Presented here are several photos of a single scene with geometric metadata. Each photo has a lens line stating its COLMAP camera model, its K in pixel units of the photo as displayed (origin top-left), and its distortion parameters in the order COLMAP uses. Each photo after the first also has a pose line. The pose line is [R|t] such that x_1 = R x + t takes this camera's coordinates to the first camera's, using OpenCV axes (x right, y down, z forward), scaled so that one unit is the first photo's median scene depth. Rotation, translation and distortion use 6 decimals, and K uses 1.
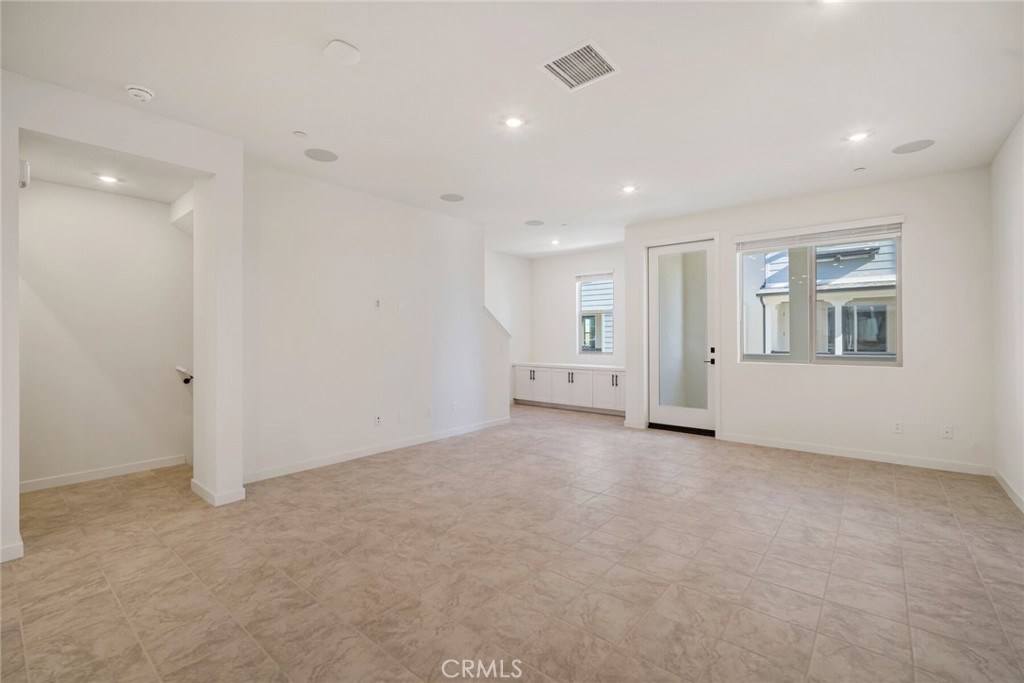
lens RADIAL K [[448.7, 0, 512.0], [0, 448.7, 341.5], [0, 0, 1]] dist [-0.006548, -0.000006]
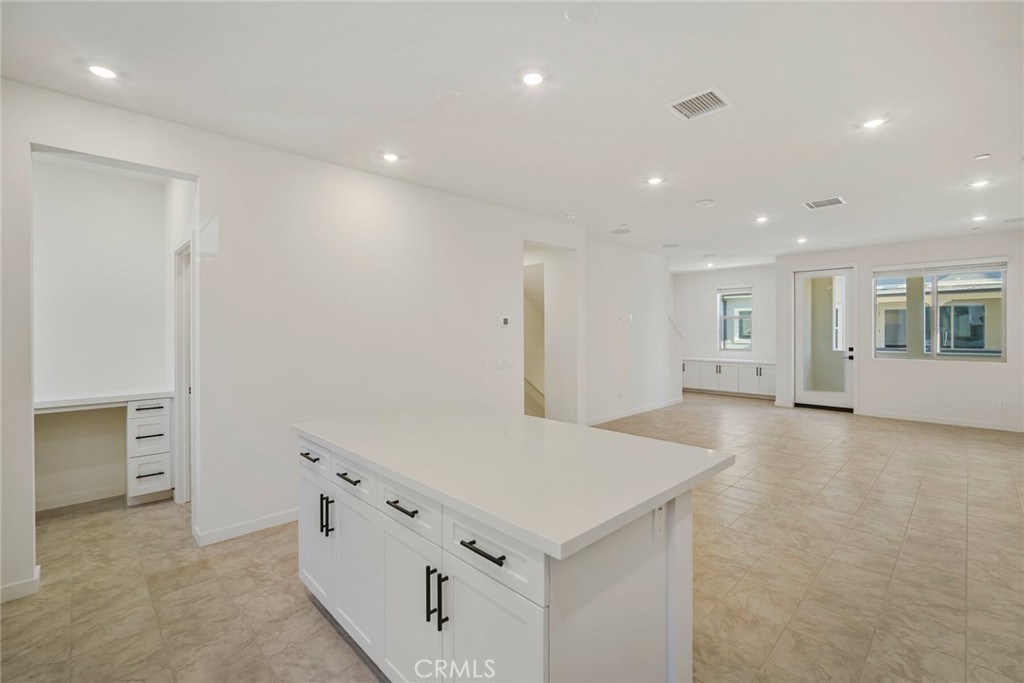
lens RADIAL K [[446.6, 0, 515.2], [0, 446.6, 333.7], [0, 0, 1]] dist [-0.001950, -0.000055]
pose [[0.994582, -0.000557, -0.103949, -0.203522], [0.000373, 0.999998, -0.001790, -0.012396], [0.103950, 0.001741, 0.994581, -0.215828]]
